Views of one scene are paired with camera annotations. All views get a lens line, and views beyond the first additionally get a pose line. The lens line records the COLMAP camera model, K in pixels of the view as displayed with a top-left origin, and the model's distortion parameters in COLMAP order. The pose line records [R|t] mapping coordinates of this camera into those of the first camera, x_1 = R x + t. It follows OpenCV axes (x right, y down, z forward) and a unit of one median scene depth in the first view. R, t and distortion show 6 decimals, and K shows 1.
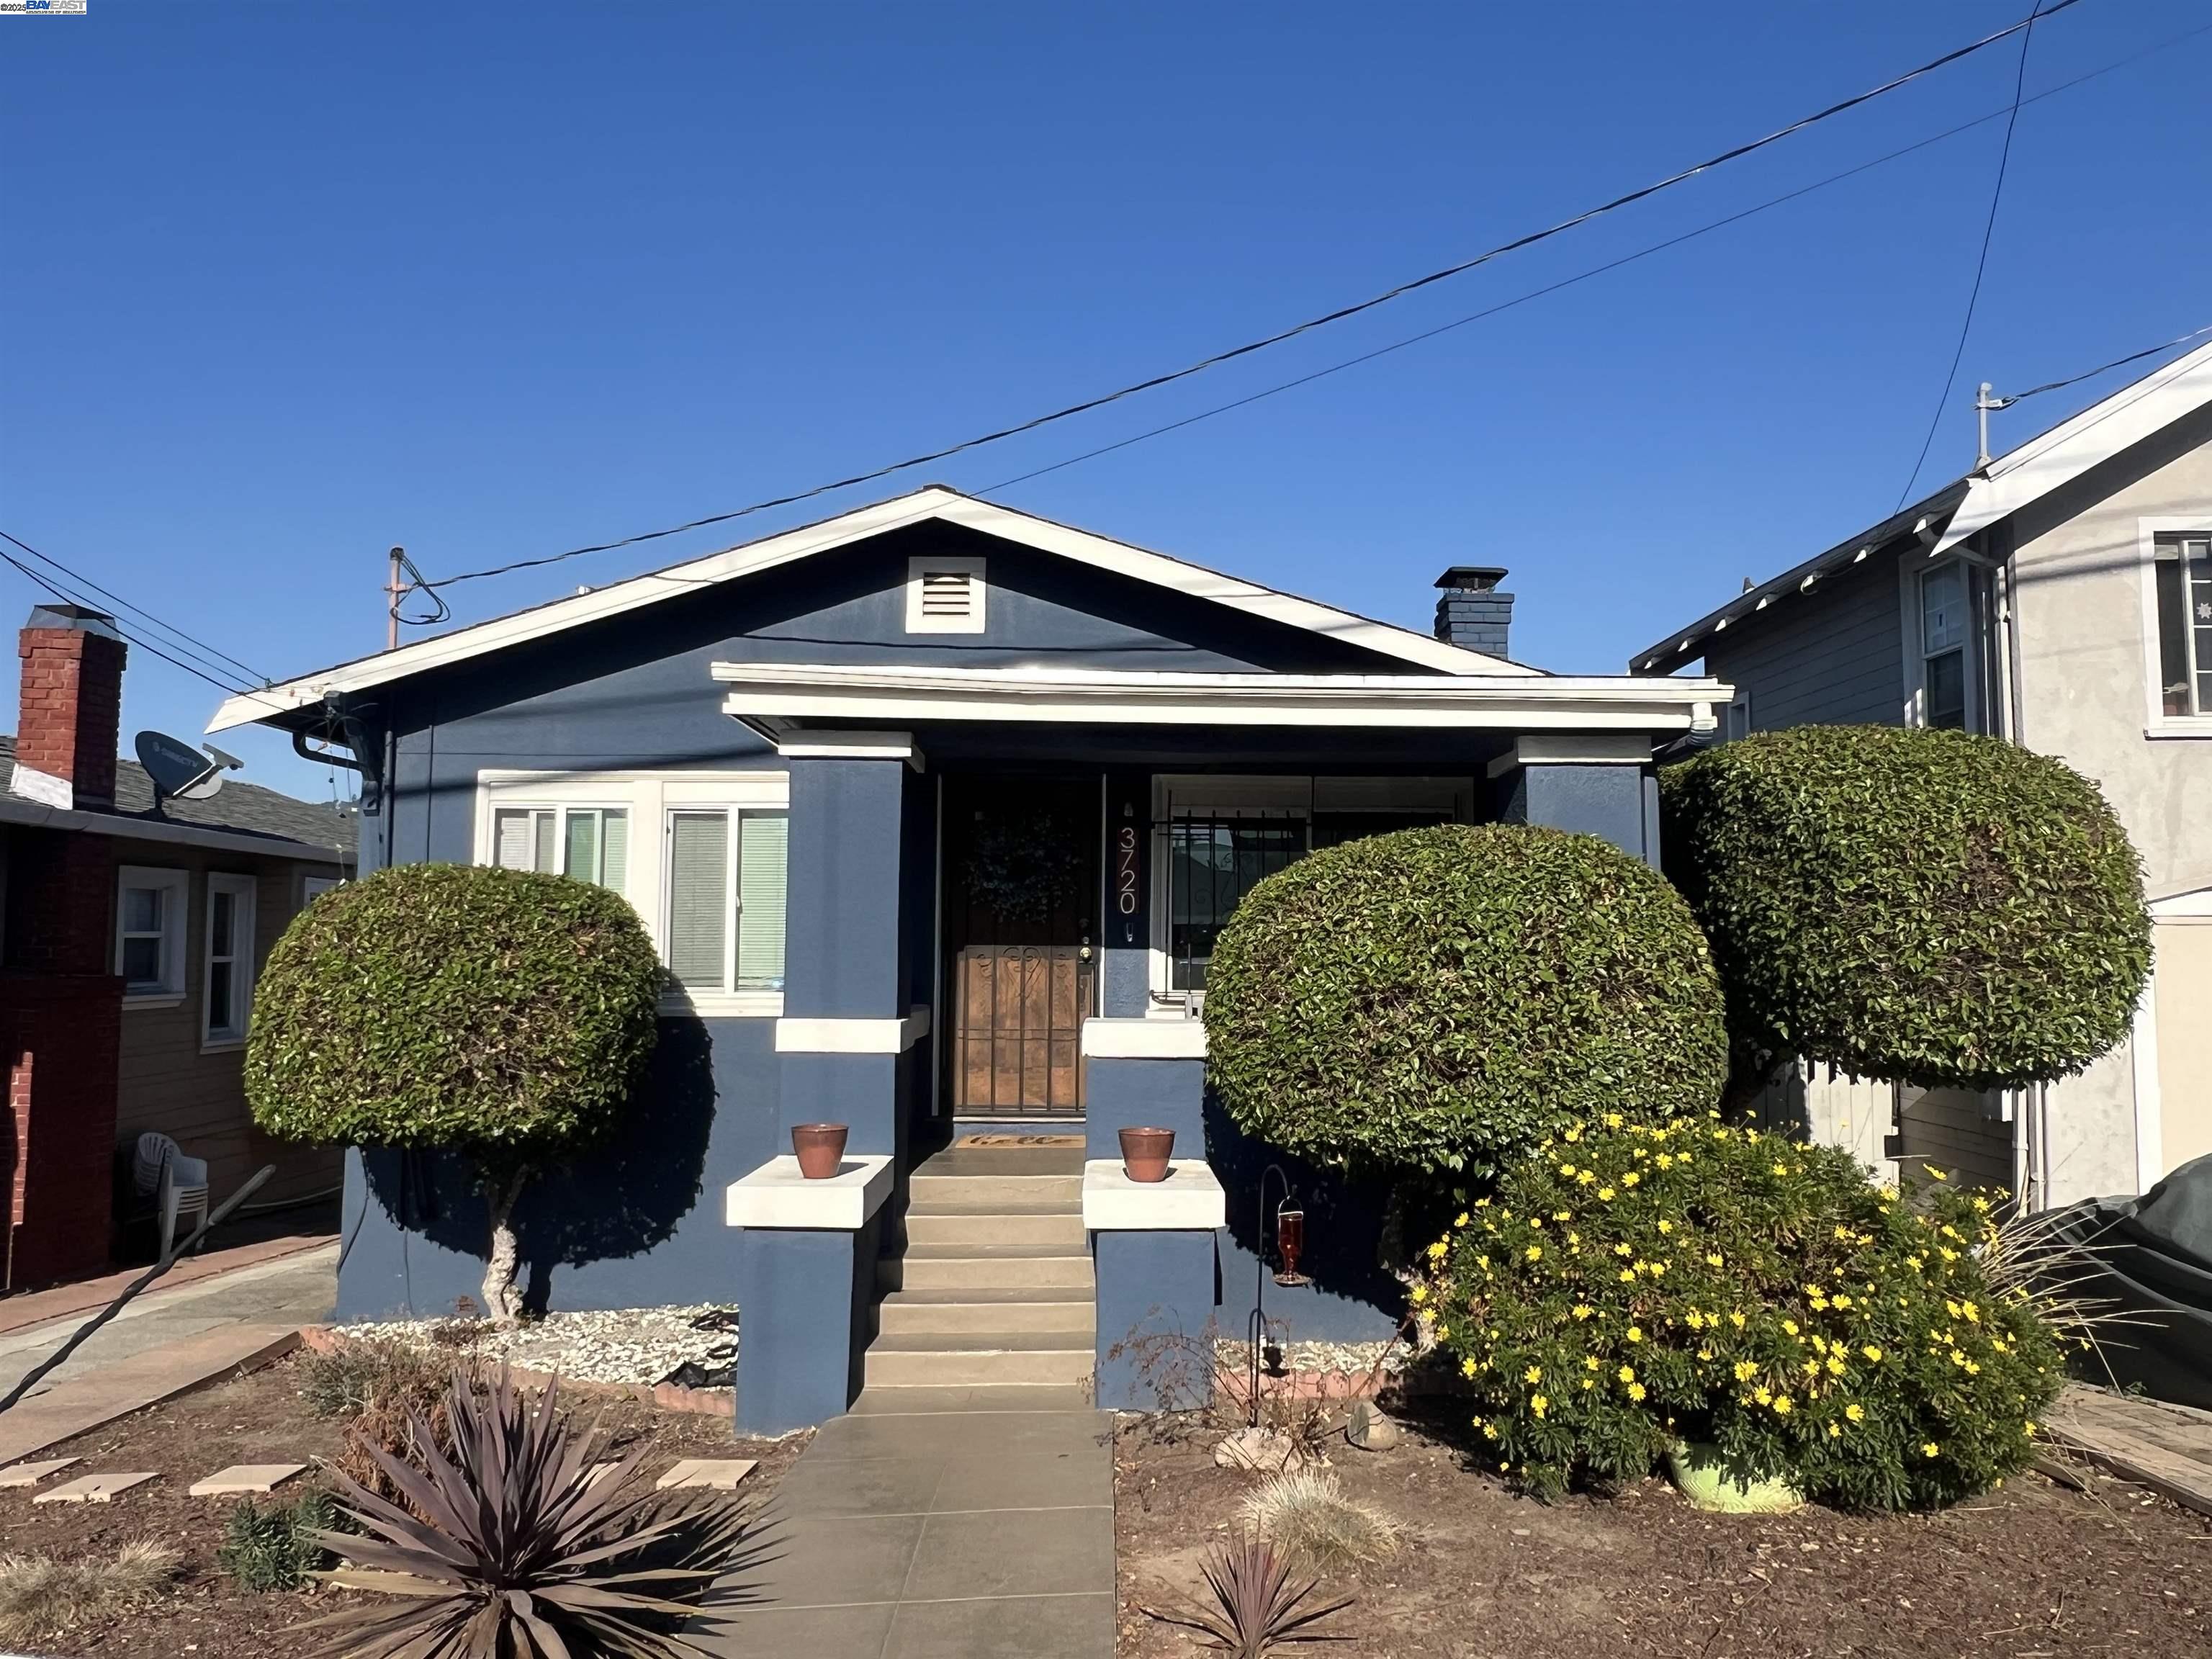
lens RADIAL K [[1674.4, 0, 1106.0], [0, 1674.4, 829.5], [0, 0, 1]] dist [-0.002622, -0.000560]
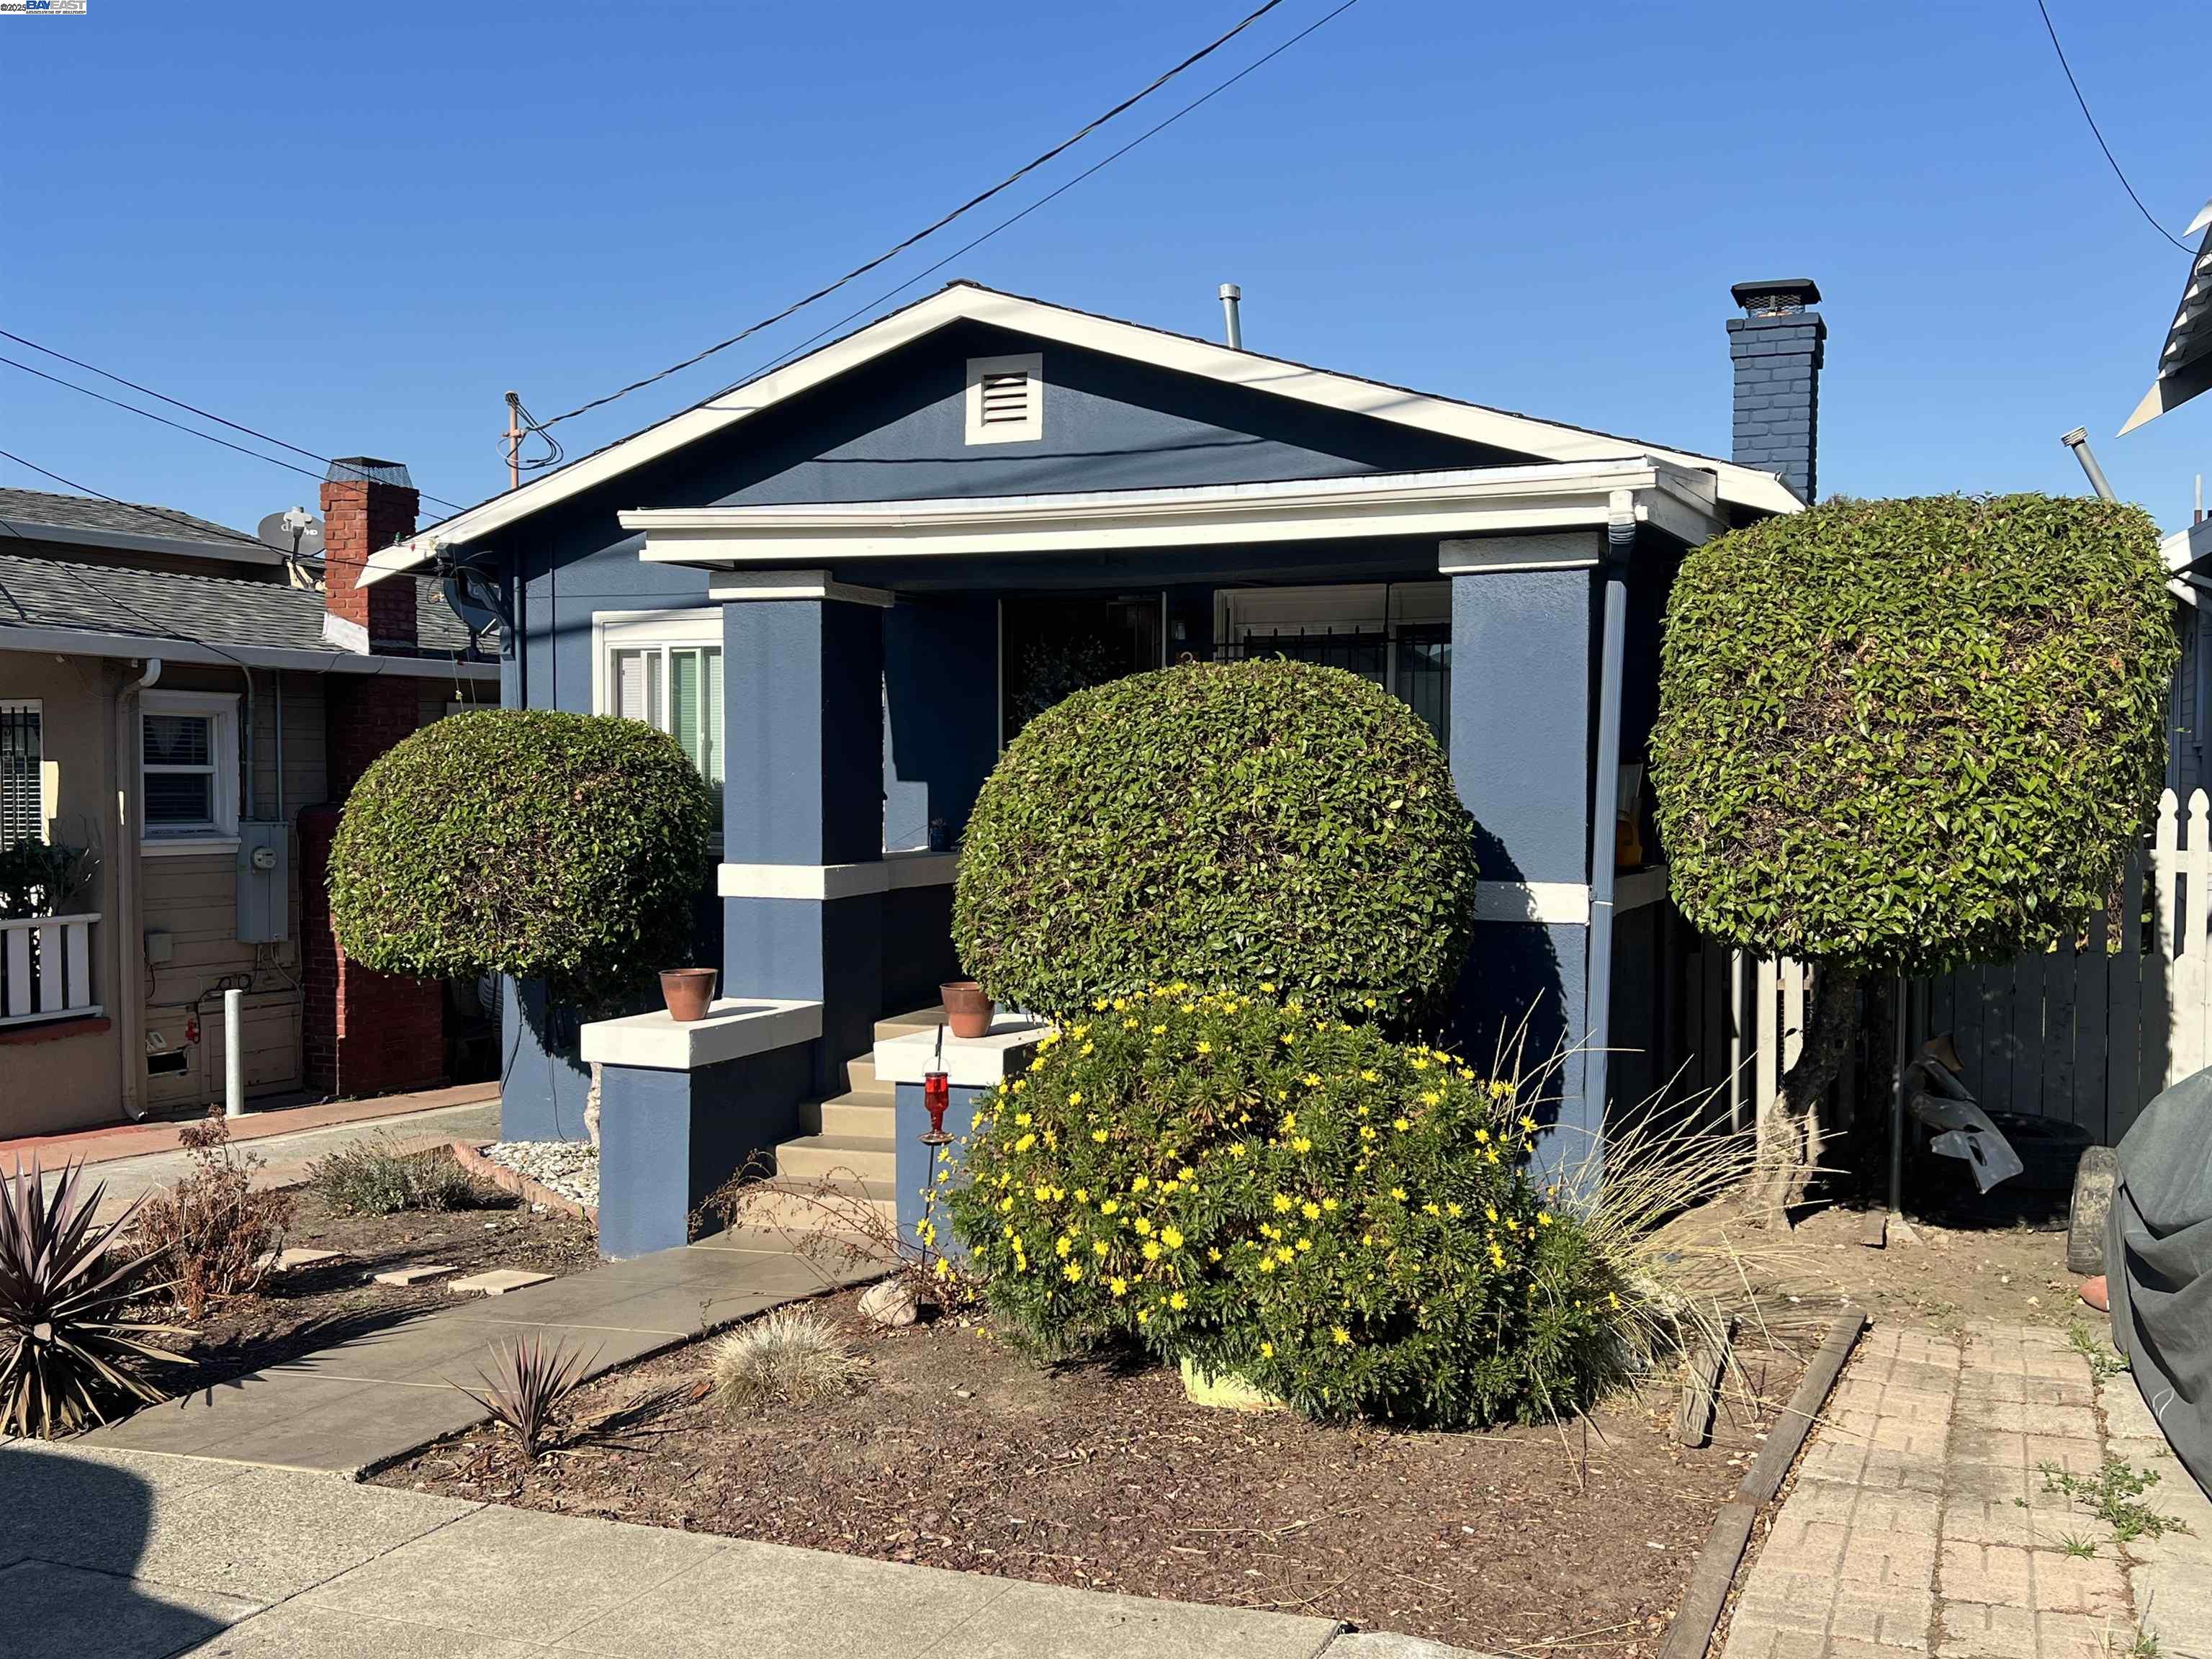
lens RADIAL K [[2071.0, 0, 1106.0], [0, 2071.0, 829.5], [0, 0, 1]] dist [0.135859, -0.341588]
pose [[0.912684, 0.004867, -0.408636, 0.423047], [0.038992, 0.994330, 0.098931, -0.017532], [0.406801, -0.106226, 0.907320, -0.029773]]
